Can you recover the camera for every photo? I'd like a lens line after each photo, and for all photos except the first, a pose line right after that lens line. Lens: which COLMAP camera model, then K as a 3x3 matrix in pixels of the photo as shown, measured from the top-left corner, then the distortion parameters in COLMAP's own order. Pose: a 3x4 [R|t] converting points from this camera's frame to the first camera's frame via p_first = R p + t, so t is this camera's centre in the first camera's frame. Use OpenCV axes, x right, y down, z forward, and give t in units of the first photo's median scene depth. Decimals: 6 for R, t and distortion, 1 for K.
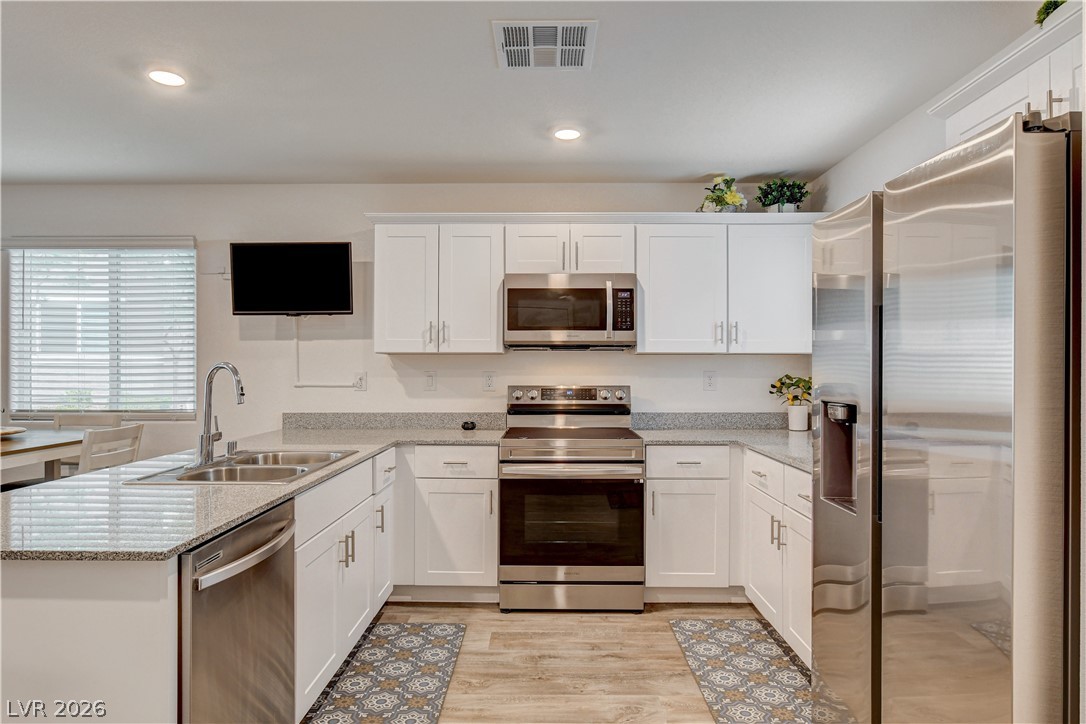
lens RADIAL K [[636.8, 0, 542.2], [0, 636.8, 368.0], [0, 0, 1]] dist [-0.009114, 0.001902]
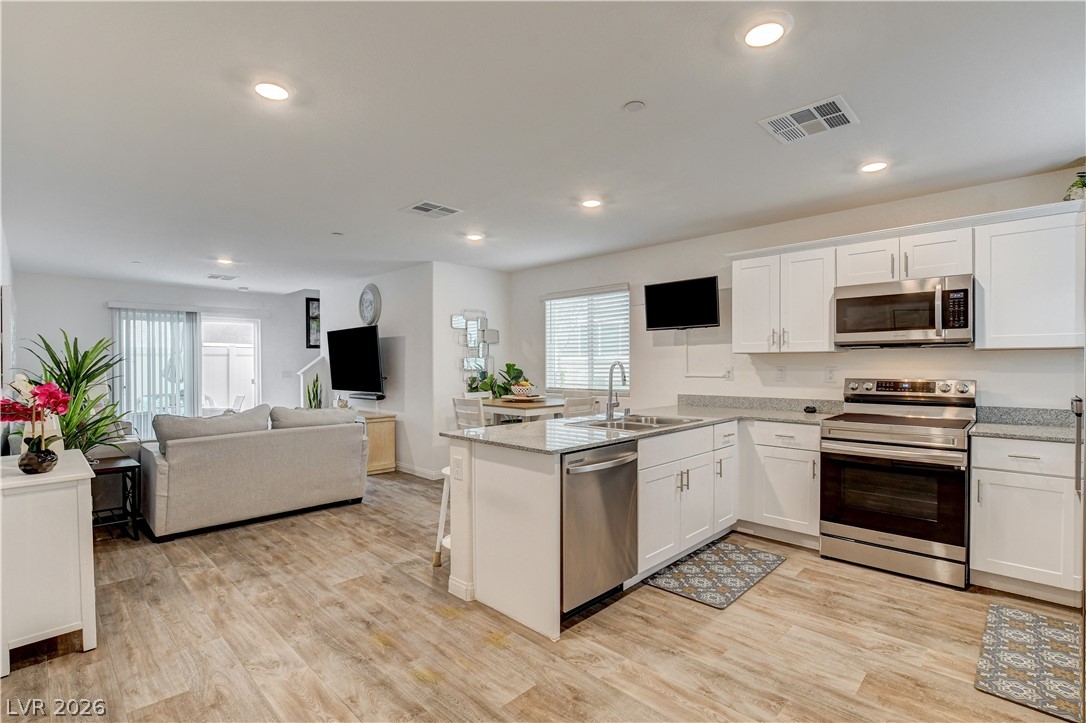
lens RADIAL K [[507.3, 0, 542.1], [0, 507.3, 366.1], [0, 0, 1]] dist [-0.018497, 0.000805]
pose [[0.719711, -0.000587, -0.694273, 0.207730], [0.003790, 0.999988, 0.003083, -0.000595], [0.694263, -0.004851, 0.719705, -0.090906]]
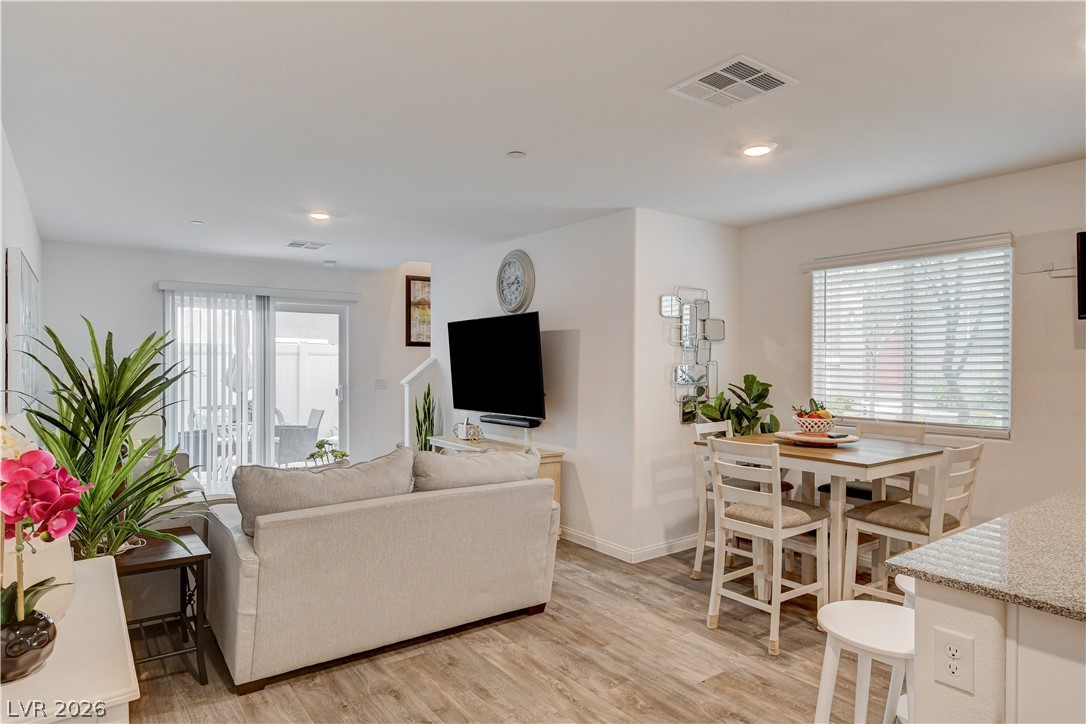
lens RADIAL K [[636.8, 0, 542.2], [0, 636.8, 368.0], [0, 0, 1]] dist [-0.009114, 0.001902]
pose [[0.595108, 0.006728, -0.803618, -0.242678], [-0.005085, 0.999976, 0.004606, -0.020669], [0.803630, 0.001345, 0.595128, -0.057912]]
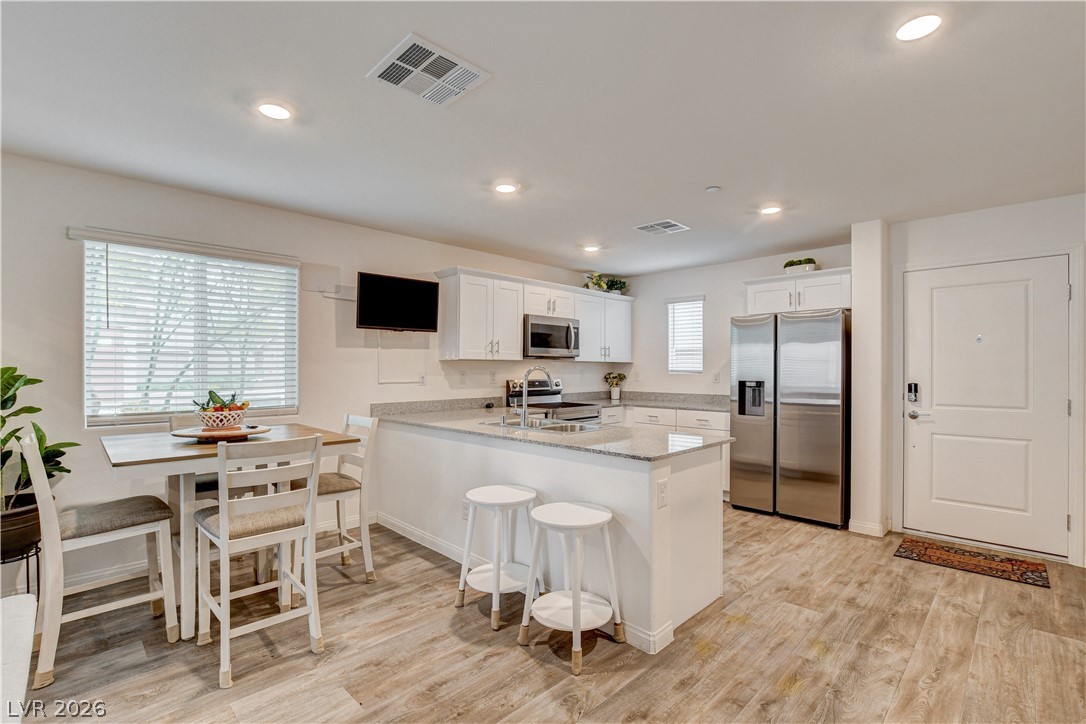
lens RADIAL K [[492.4, 0, 544.0], [0, 492.4, 368.4], [0, 0, 1]] dist [-0.021452, 0.000778]
pose [[0.699999, 0.000054, 0.714144, -0.956263], [0.000903, 0.999999, -0.000961, -0.001083], [-0.714144, 0.001318, 0.699998, 0.044741]]
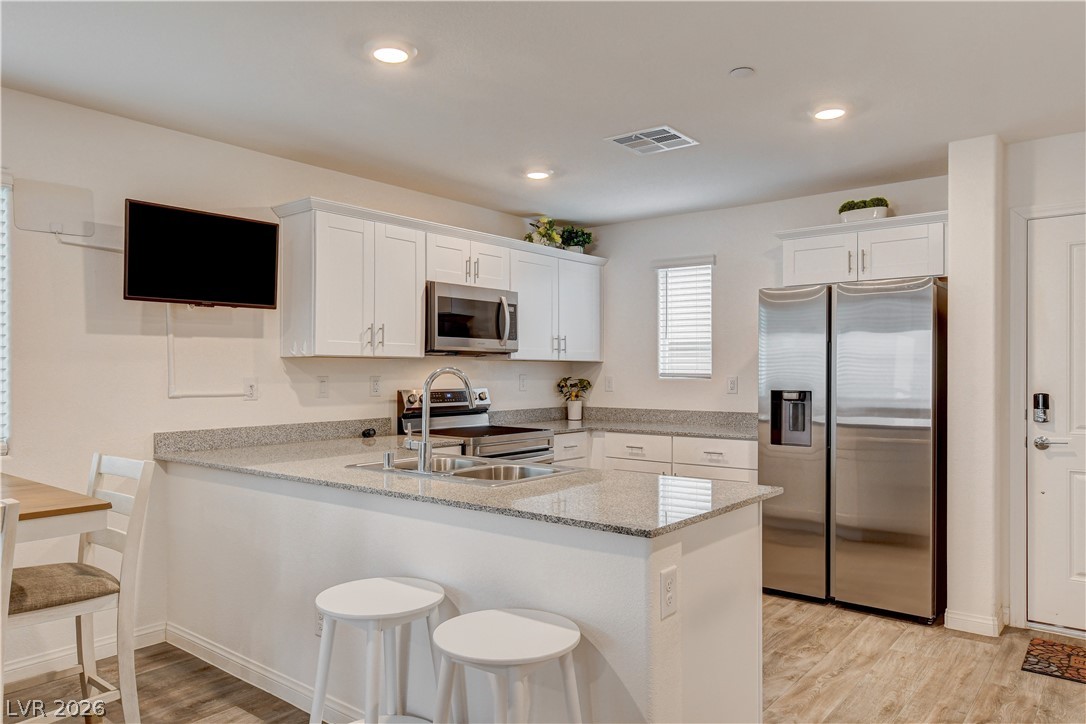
lens RADIAL K [[740.3, 0, 542.5], [0, 740.3, 372.6], [0, 0, 1]] dist [-0.001241, 0.005511]
pose [[0.619129, -0.002131, 0.785287, -0.877869], [0.001736, 0.999998, 0.001346, -0.001015], [-0.785288, 0.000530, 0.619131, 0.116598]]
